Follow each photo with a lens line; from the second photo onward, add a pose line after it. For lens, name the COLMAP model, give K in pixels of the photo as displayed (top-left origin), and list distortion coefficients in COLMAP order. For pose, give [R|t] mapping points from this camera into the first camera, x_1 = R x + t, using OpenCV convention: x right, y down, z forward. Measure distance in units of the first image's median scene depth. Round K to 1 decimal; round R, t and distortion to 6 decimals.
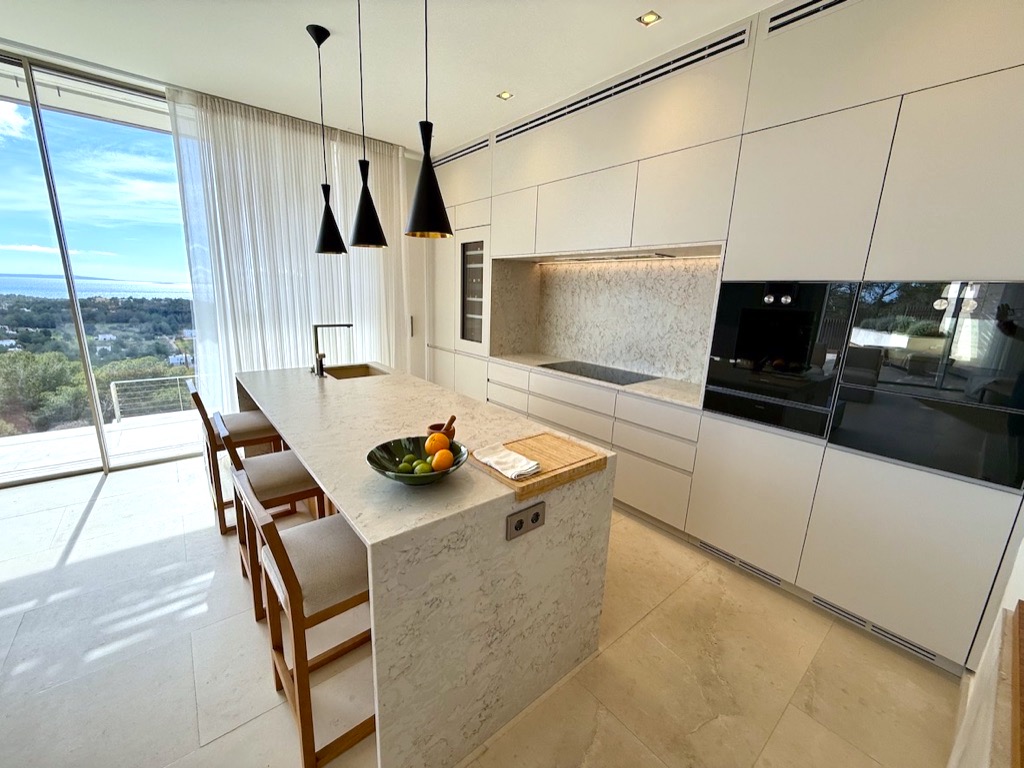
lens RADIAL K [[408.1, 0, 509.4], [0, 408.1, 384.3], [0, 0, 1]] dist [0.001115, 0.000027]
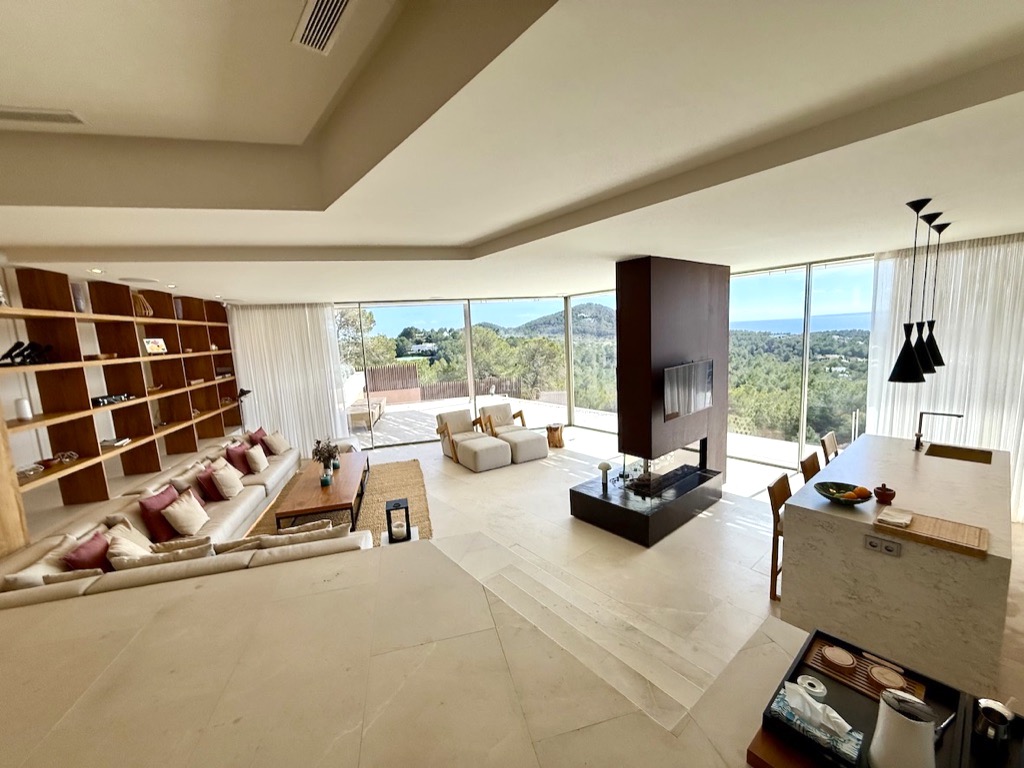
lens RADIAL K [[408.1, 0, 509.4], [0, 408.1, 384.3], [0, 0, 1]] dist [0.001115, 0.000027]
pose [[0.001884, 0.097321, -0.995251, 0.859107], [-0.173925, 0.980116, 0.095512, -0.126143], [0.984757, 0.172919, 0.018773, -0.387249]]
